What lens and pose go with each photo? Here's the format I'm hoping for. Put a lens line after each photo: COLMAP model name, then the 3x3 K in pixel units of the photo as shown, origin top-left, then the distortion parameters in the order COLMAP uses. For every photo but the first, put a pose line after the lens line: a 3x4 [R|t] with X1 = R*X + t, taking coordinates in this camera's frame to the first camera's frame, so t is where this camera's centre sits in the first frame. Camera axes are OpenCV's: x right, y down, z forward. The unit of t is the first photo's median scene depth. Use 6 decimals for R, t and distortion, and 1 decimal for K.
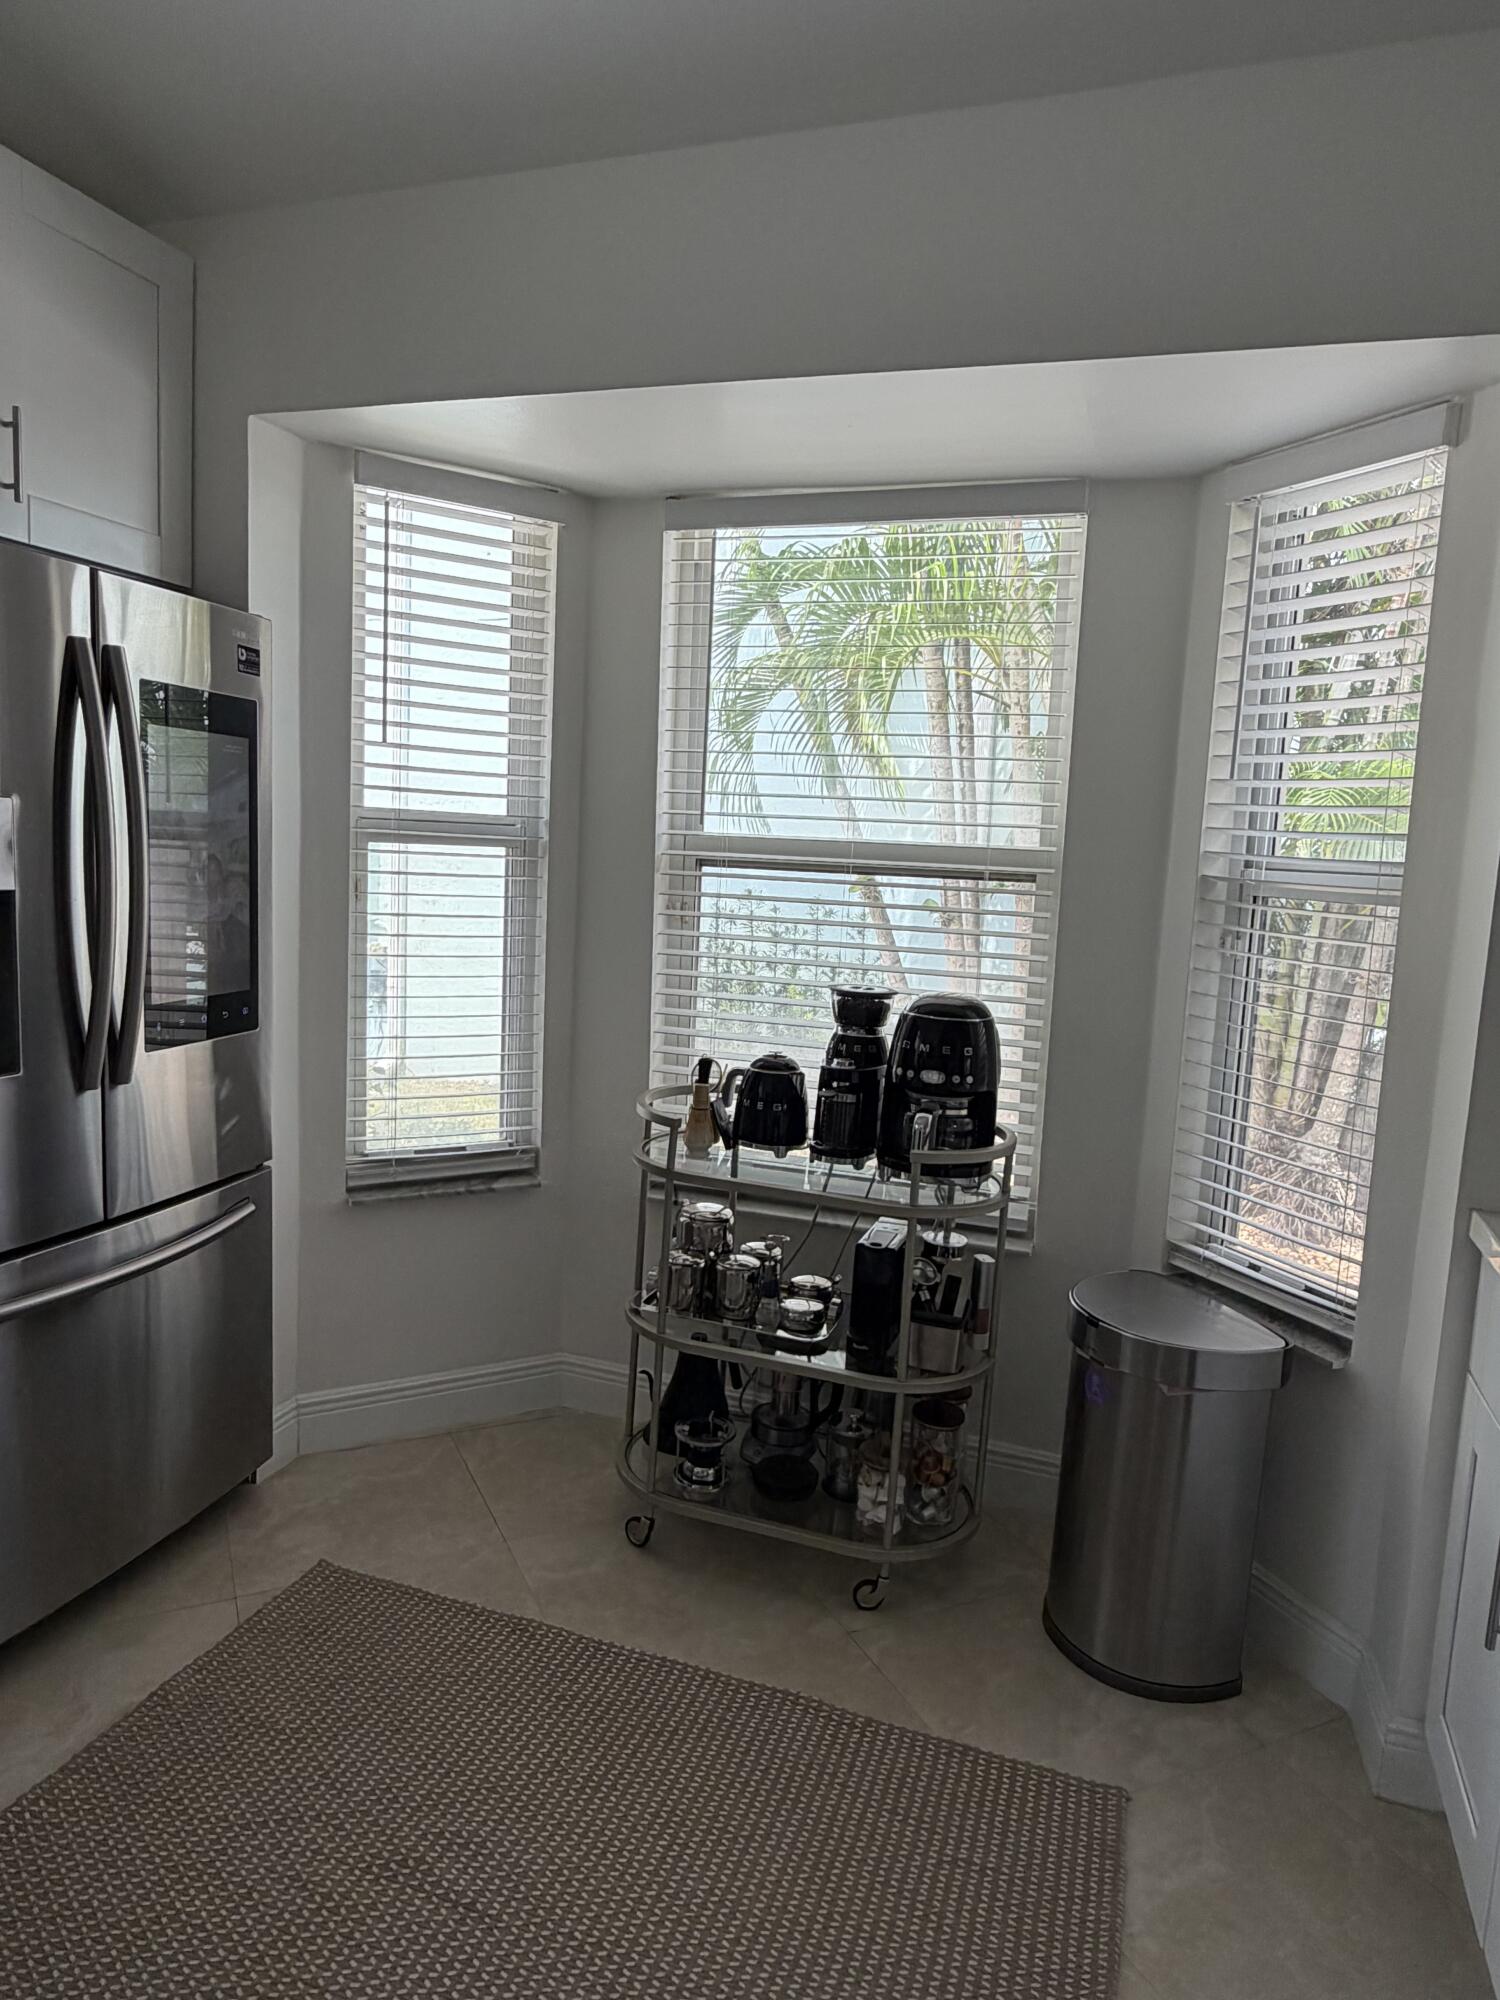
lens RADIAL K [[1253.5, 0, 751.7], [0, 1253.5, 1003.2], [0, 0, 1]] dist [-0.005090, -0.007095]
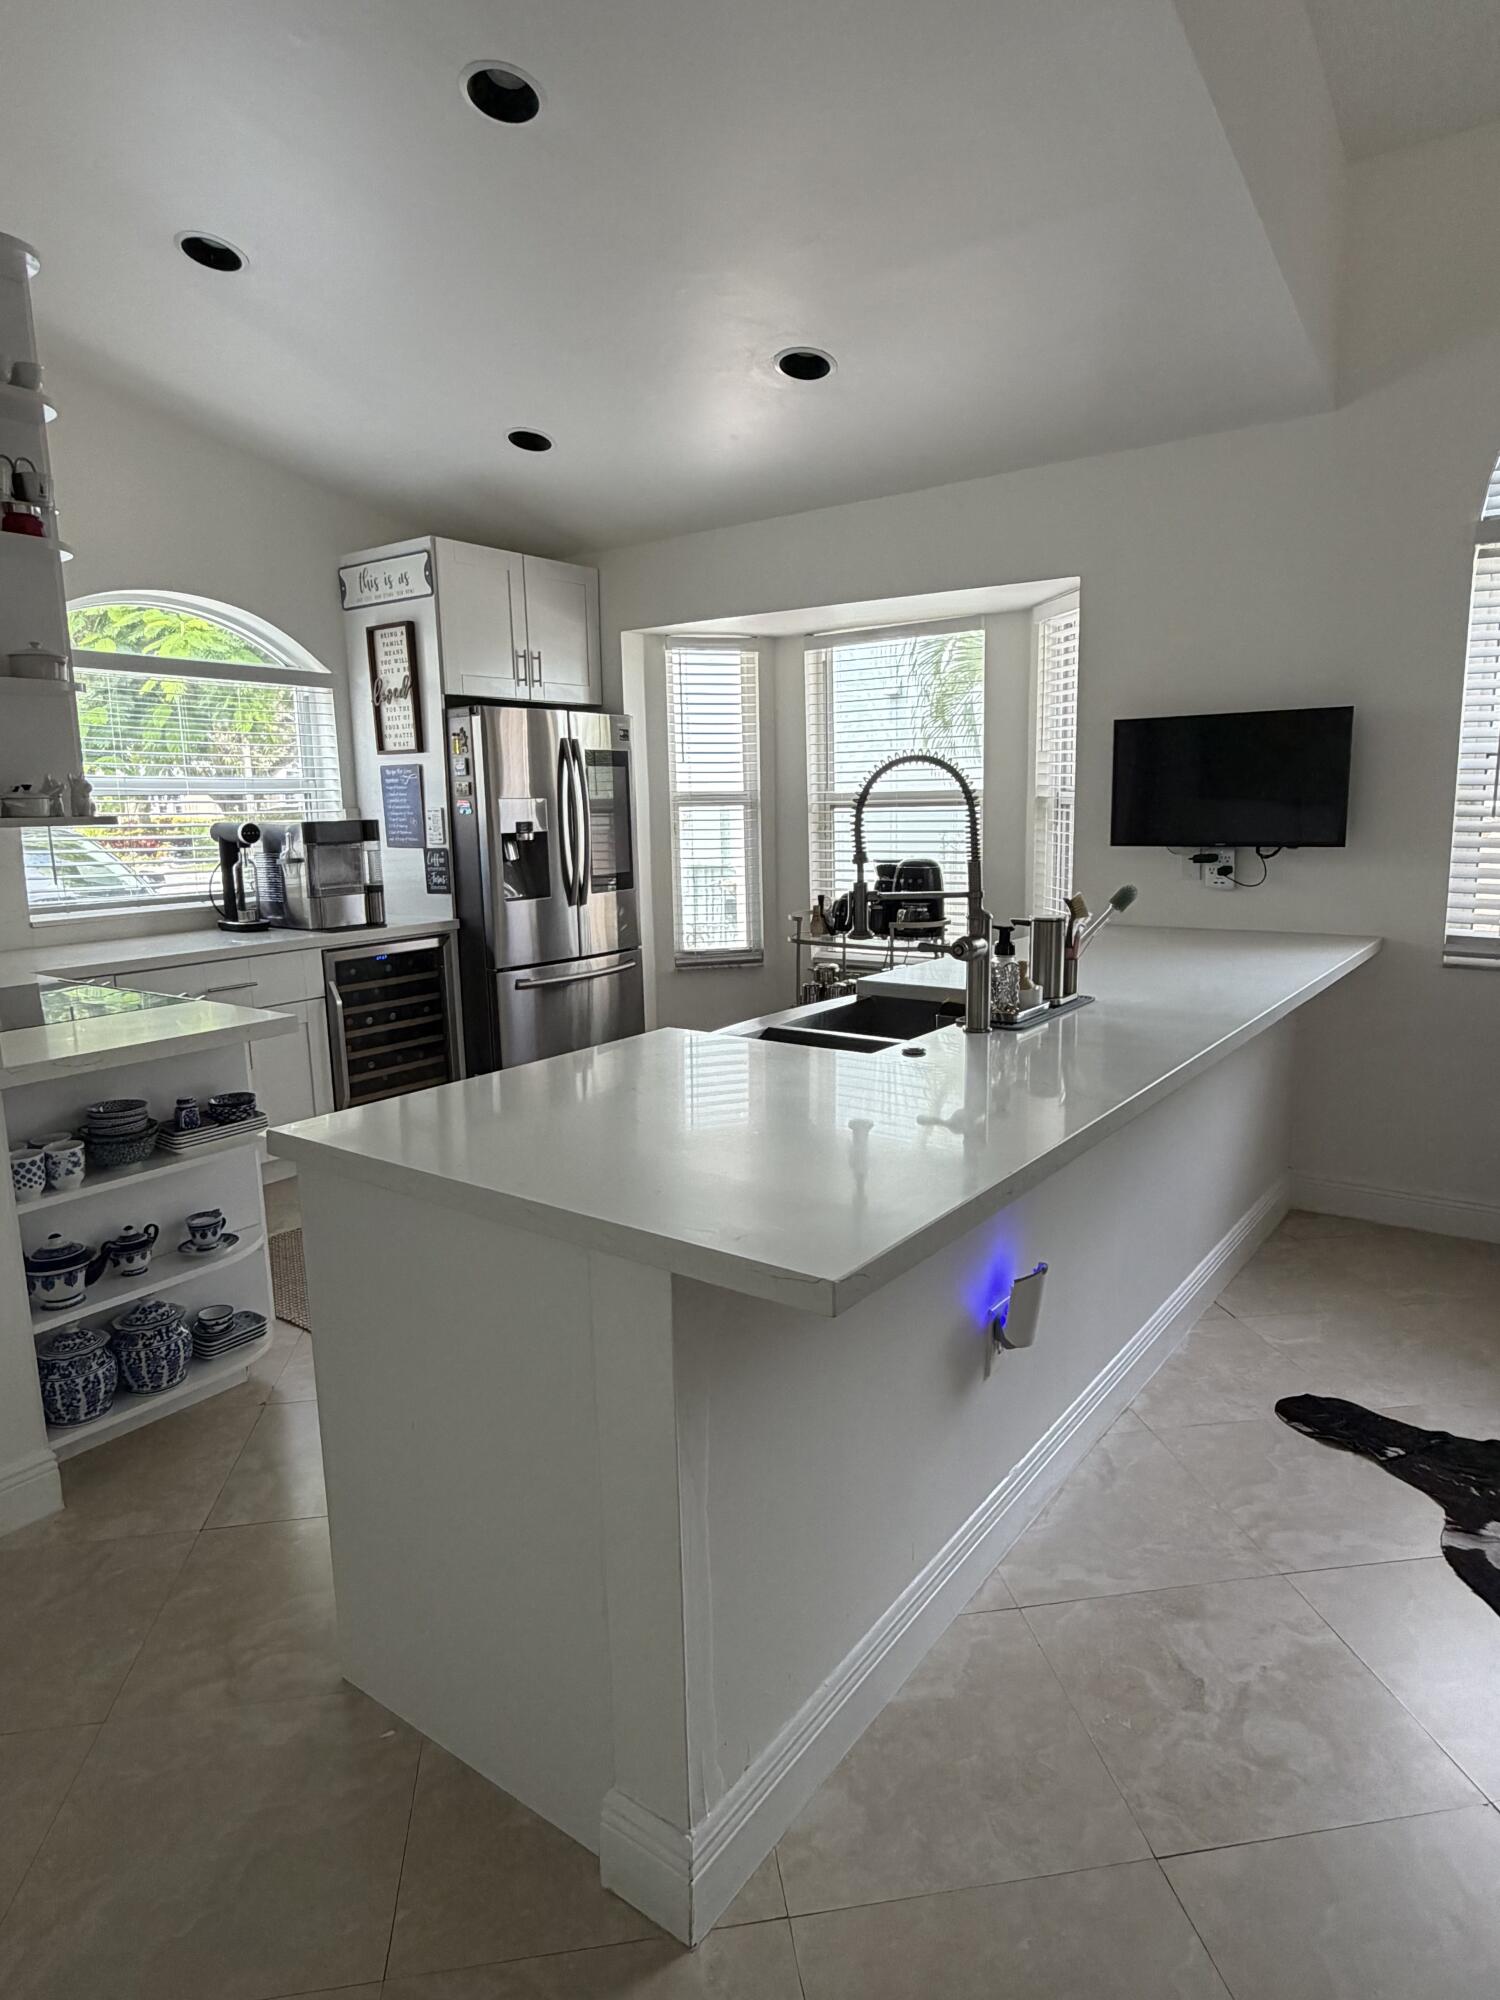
lens RADIAL K [[1174.8, 0, 745.9], [0, 1174.8, 1004.9], [0, 0, 1]] dist [-0.002720, -0.002662]
pose [[0.952024, -0.015221, -0.305646, 0.476975], [0.028132, 0.998886, 0.037879, 0.158963], [0.304729, -0.044660, 0.951392, -1.045296]]
